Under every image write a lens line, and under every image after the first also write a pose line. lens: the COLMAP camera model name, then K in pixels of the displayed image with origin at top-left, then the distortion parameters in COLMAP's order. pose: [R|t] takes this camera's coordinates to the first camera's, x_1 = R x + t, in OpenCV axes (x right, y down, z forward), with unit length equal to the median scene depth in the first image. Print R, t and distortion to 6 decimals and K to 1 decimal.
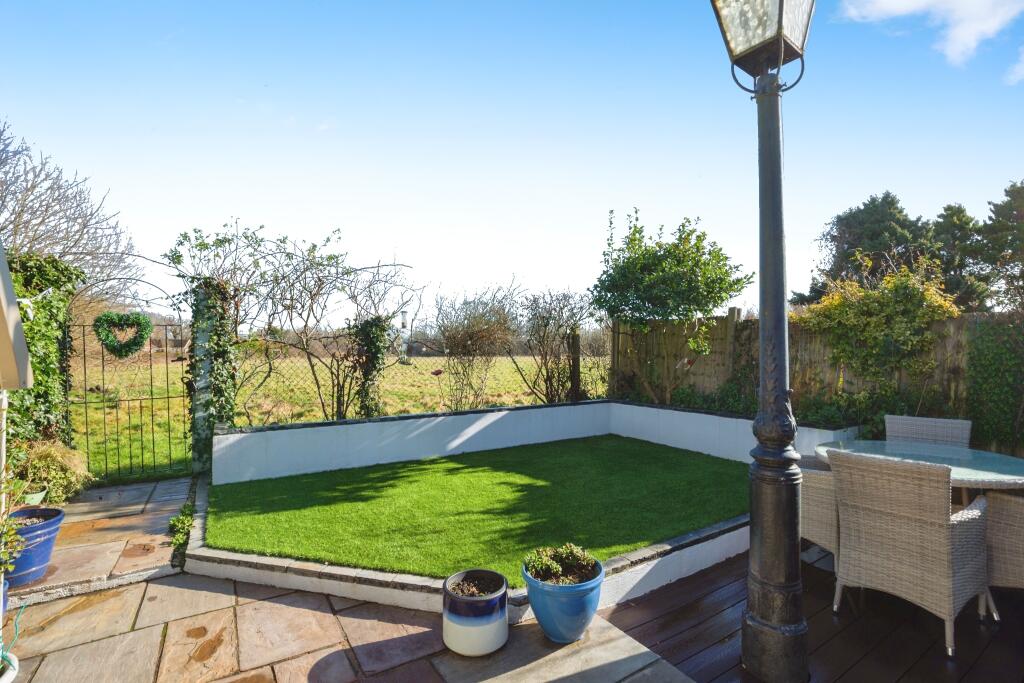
lens RADIAL K [[476.9, 0, 512.0], [0, 476.9, 341.5], [0, 0, 1]] dist [-0.031570, -0.000314]
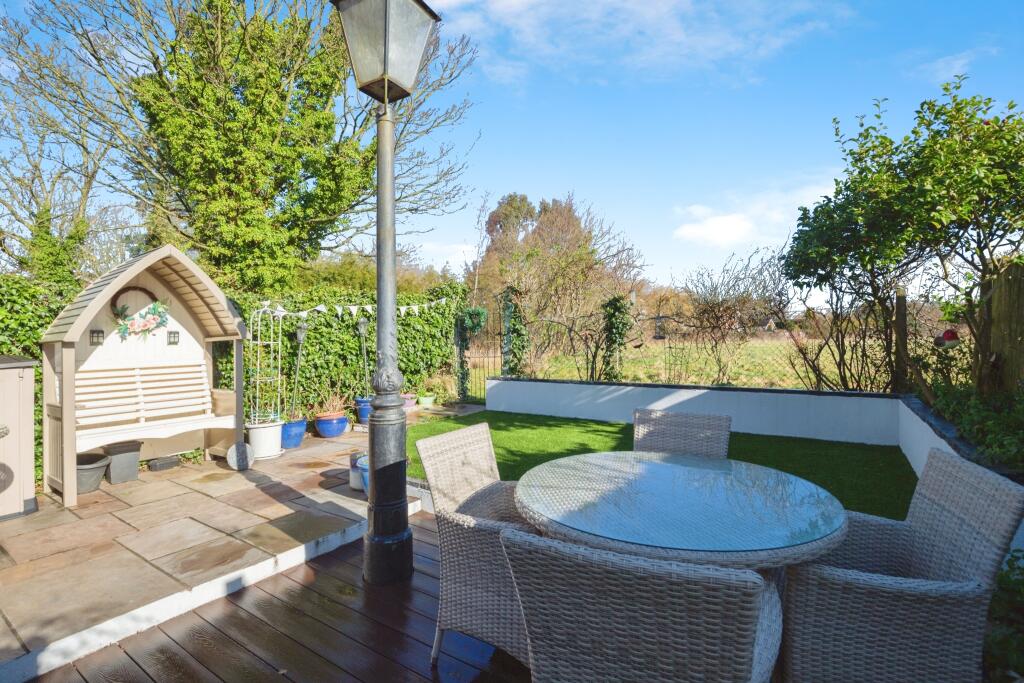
lens RADIAL K [[476.9, 0, 512.0], [0, 476.9, 341.5], [0, 0, 1]] dist [-0.031570, -0.000314]
pose [[0.417452, 0.011492, -0.908626, 0.697407], [0.031166, 0.999151, 0.026956, 0.013633], [0.908164, -0.039571, 0.416739, 0.273999]]
